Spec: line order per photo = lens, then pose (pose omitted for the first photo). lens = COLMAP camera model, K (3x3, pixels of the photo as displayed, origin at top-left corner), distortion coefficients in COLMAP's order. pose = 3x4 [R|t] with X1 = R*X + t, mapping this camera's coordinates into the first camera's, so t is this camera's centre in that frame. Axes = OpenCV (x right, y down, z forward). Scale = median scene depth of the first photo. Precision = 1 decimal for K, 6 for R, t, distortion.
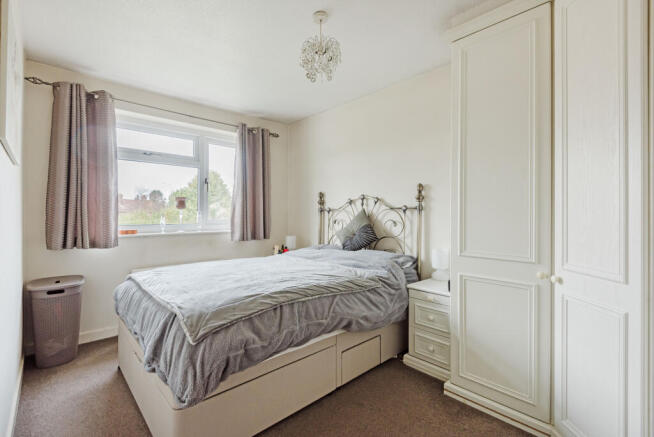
lens RADIAL K [[293.5, 0, 327.0], [0, 293.5, 218.5], [0, 0, 1]] dist [-0.000882, -0.000637]
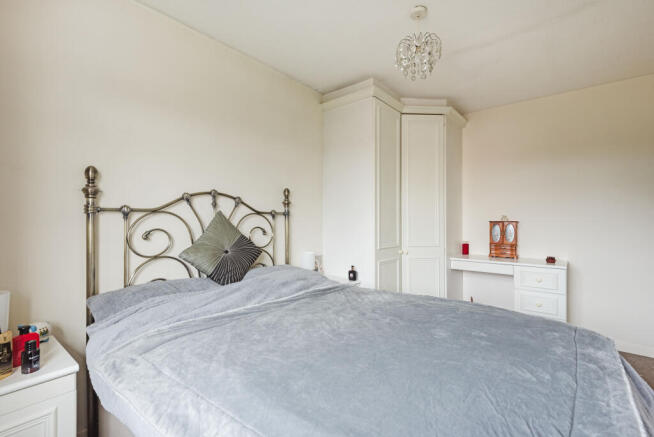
lens RADIAL K [[293.5, 0, 327.0], [0, 293.5, 218.5], [0, 0, 1]] dist [-0.000882, -0.000637]
pose [[-0.145416, -0.002283, 0.989368, -0.595426], [0.004764, 0.999984, 0.003008, -0.020177], [-0.989359, 0.005151, -0.145403, 0.925981]]
